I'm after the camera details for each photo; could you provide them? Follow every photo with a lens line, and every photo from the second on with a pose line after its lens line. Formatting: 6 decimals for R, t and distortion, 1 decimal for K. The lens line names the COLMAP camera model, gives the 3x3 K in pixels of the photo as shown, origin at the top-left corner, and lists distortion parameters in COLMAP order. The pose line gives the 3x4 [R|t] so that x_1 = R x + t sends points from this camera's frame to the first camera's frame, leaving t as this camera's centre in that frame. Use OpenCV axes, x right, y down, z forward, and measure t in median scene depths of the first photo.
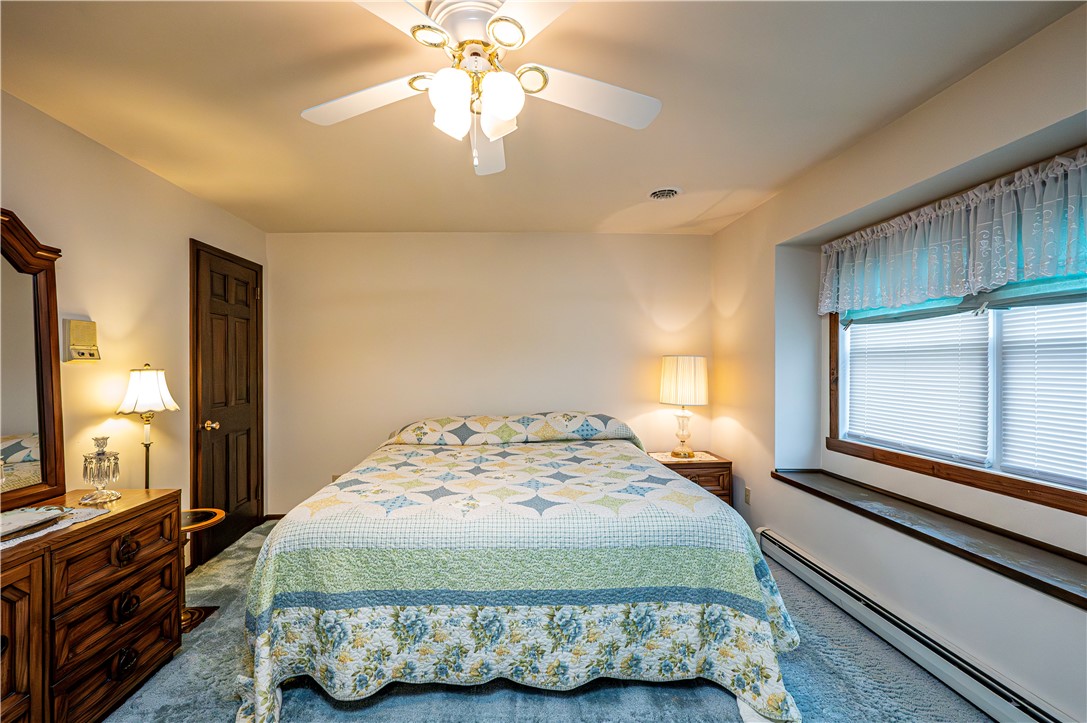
lens RADIAL K [[442.9, 0, 514.0], [0, 442.9, 373.7], [0, 0, 1]] dist [-0.001785, 0.000216]
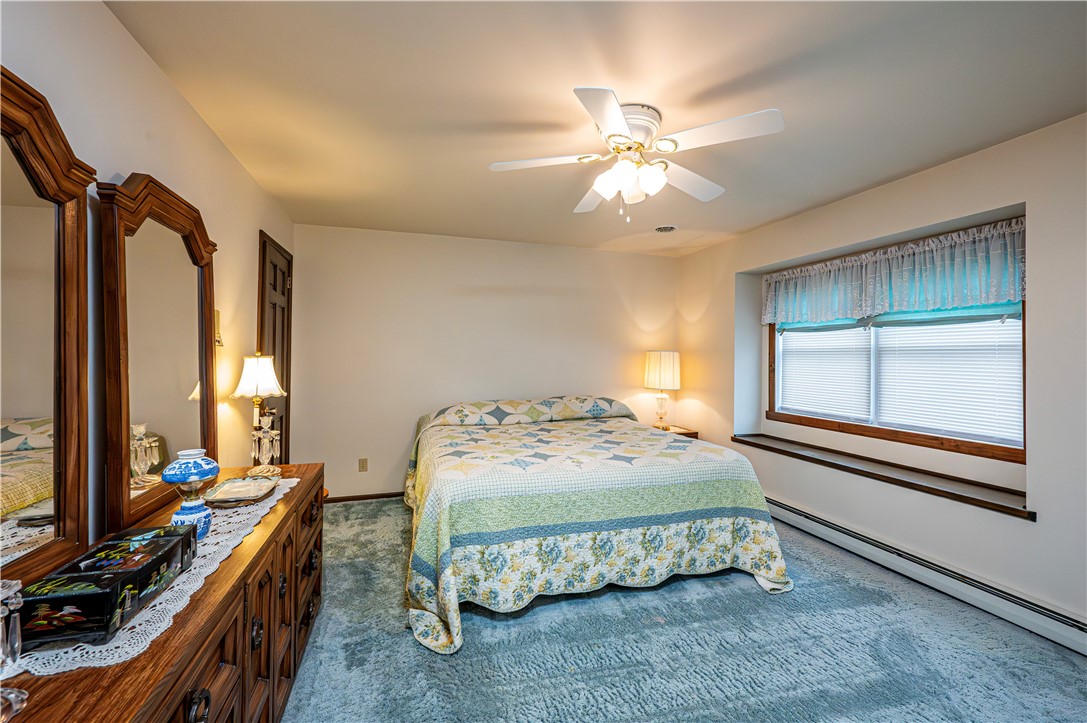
lens RADIAL K [[442.9, 0, 534.1], [0, 442.9, 360.4], [0, 0, 1]] dist [-0.001785, 0.000216]
pose [[0.963678, 0.011227, 0.266832, -0.619448], [-0.008294, 0.999892, -0.012117, 0.009477], [-0.266939, 0.009464, 0.963667, -0.268330]]
